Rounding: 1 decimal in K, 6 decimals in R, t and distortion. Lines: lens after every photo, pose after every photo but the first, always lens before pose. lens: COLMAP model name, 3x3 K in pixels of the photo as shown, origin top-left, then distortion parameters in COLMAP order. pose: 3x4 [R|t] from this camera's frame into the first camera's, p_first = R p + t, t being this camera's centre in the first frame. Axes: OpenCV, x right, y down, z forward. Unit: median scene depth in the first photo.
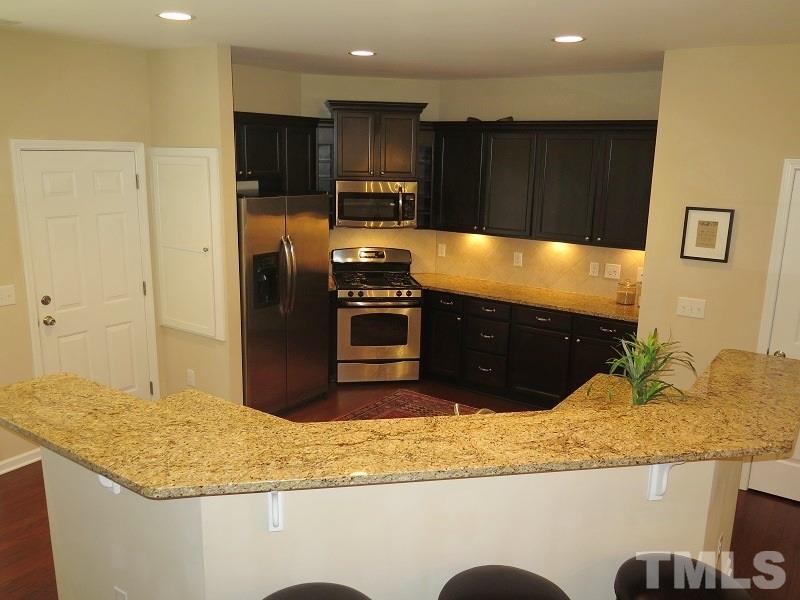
lens RADIAL K [[667.5, 0, 400.0], [0, 667.5, 300.0], [0, 0, 1]] dist [-0.007620, -0.002982]
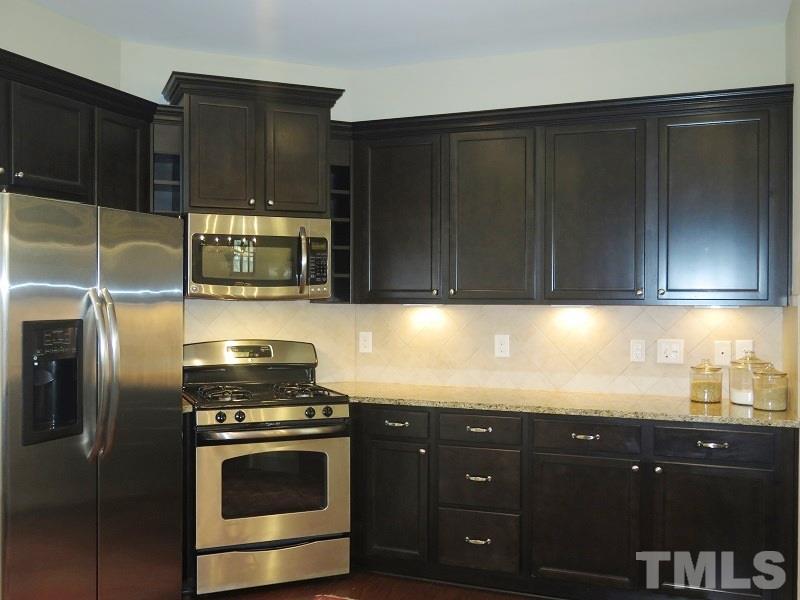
lens RADIAL K [[704.4, 0, 362.4], [0, 704.4, 324.7], [0, 0, 1]] dist [-0.016492, -0.010065]
pose [[0.973044, -0.024184, 0.229347, -0.090193], [0.070324, 0.978237, -0.195209, 0.035470], [-0.219635, 0.206076, 0.953569, 0.424226]]
